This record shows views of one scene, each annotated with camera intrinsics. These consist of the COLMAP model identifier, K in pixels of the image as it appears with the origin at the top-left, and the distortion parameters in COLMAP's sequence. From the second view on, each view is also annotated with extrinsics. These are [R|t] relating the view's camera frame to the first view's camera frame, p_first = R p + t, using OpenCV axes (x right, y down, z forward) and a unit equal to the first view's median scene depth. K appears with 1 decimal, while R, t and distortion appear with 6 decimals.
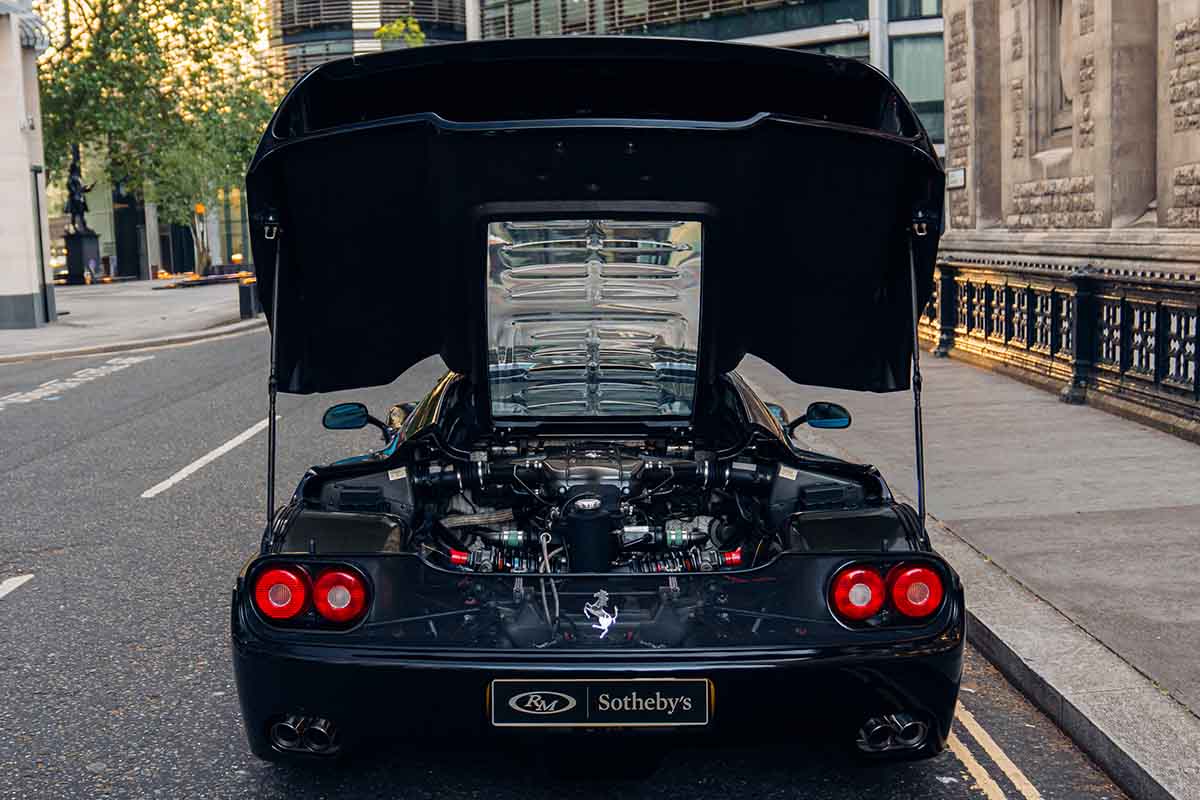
lens RADIAL K [[1039.2, 0, 600.0], [0, 1039.2, 400.0], [0, 0, 1]] dist [-0.116948, 0.006303]
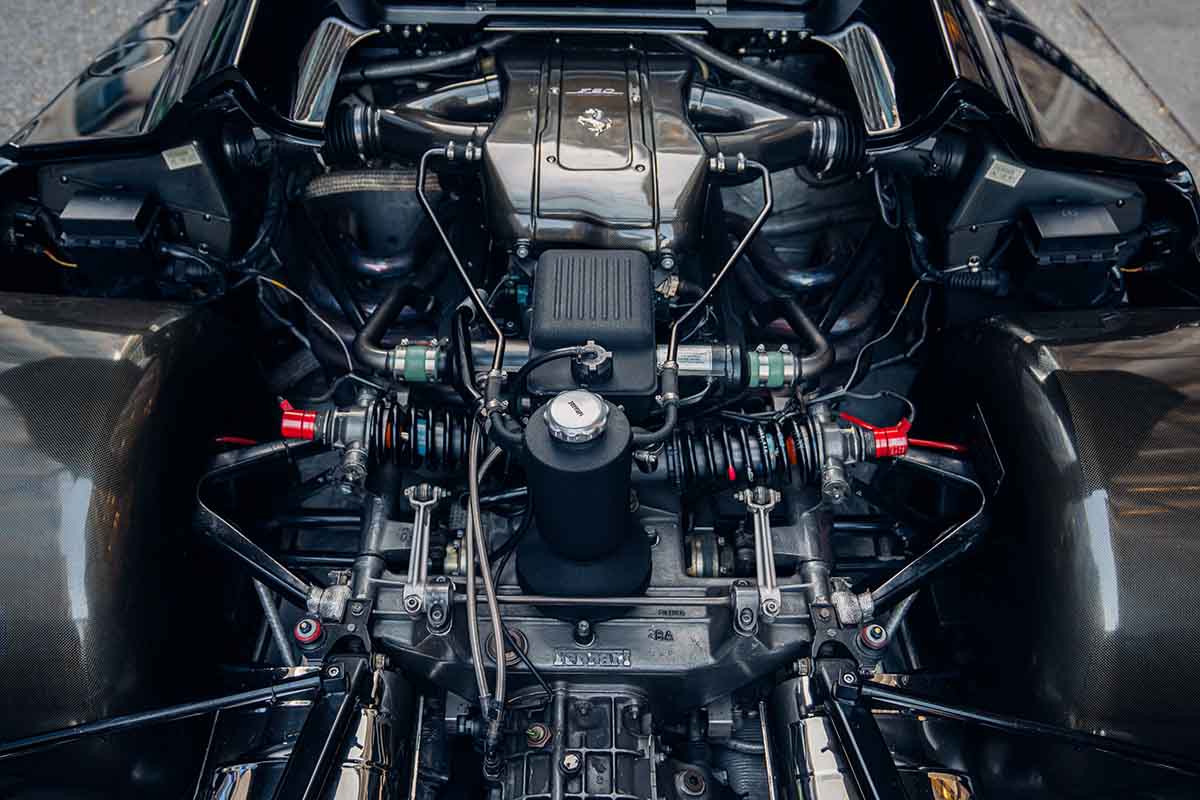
lens RADIAL K [[1039.2, 0, 600.0], [0, 1039.2, 400.0], [0, 0, 1]] dist [-0.116948, 0.006303]
pose [[0.999751, 0.022140, -0.002632, -0.000456], [-0.016485, 0.813515, 0.581310, -0.113019], [0.015011, -0.581122, 0.813678, 0.569717]]
